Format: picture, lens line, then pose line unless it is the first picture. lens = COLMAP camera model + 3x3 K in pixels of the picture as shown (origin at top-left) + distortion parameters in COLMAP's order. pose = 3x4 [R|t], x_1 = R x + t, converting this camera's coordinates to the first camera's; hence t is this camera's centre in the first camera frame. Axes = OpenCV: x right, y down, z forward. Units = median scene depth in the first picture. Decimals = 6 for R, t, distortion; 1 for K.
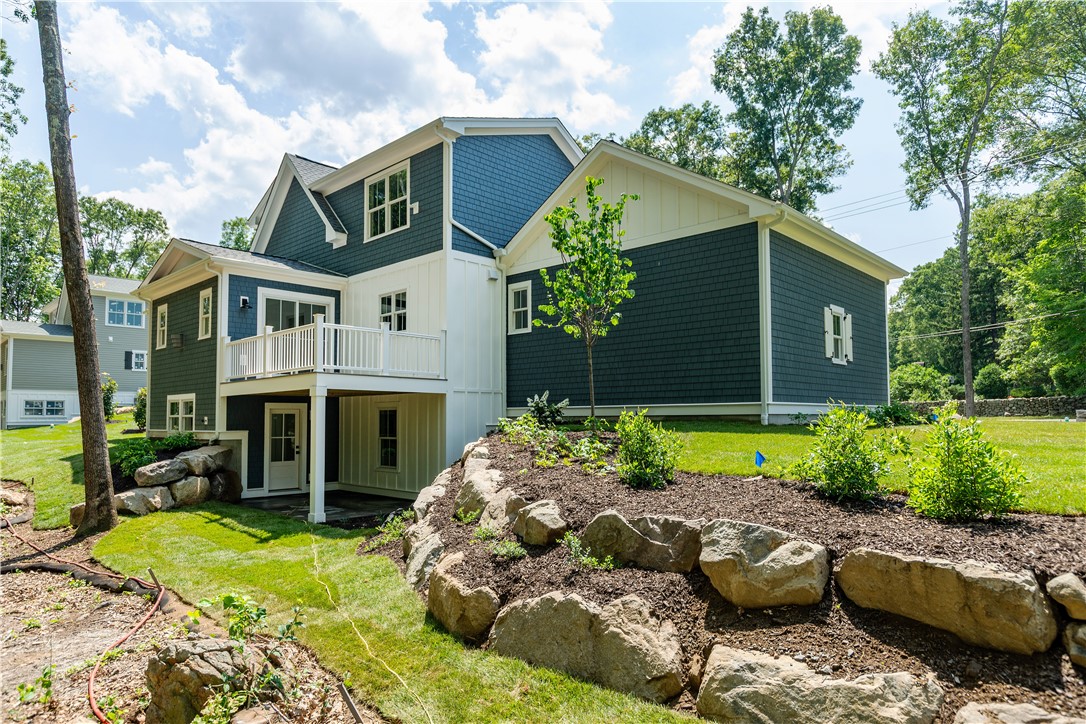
lens RADIAL K [[638.2, 0, 545.1], [0, 638.2, 385.5], [0, 0, 1]] dist [-0.002174, 0.000963]
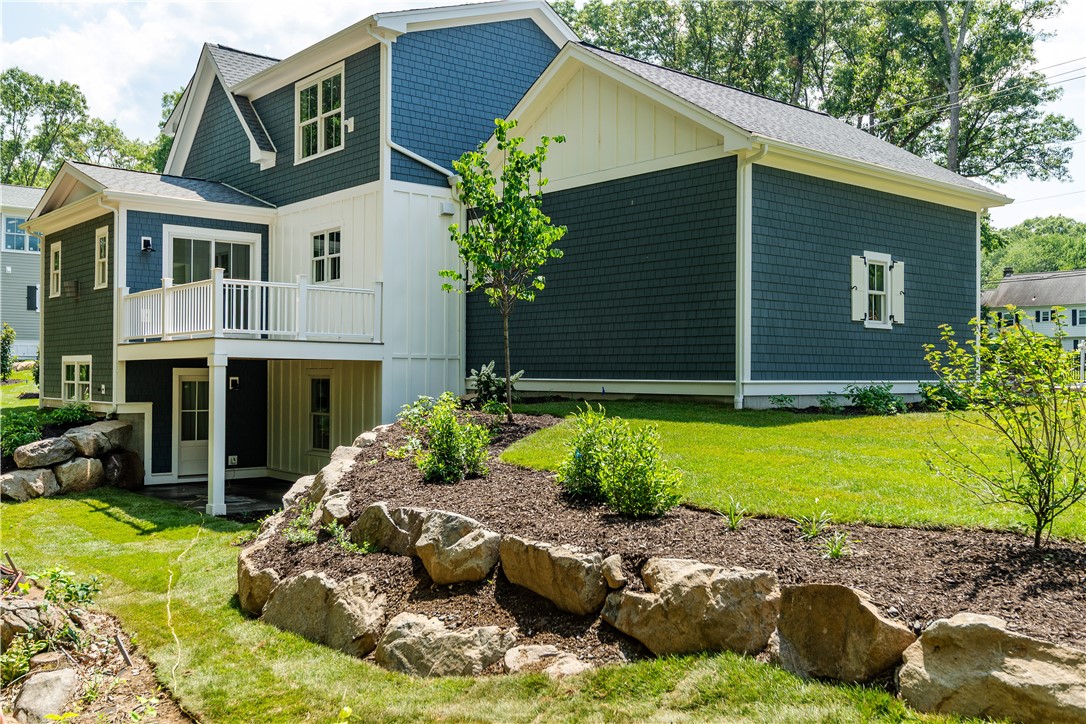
lens RADIAL K [[958.5, 0, 543.0], [0, 958.5, 362.0], [0, 0, 1]] dist [0.006073, -0.012228]
pose [[0.994969, 0.009377, -0.099741, 0.174695], [-0.005620, 0.999267, 0.037873, -0.034283], [0.100023, -0.037122, 0.994292, -0.189997]]
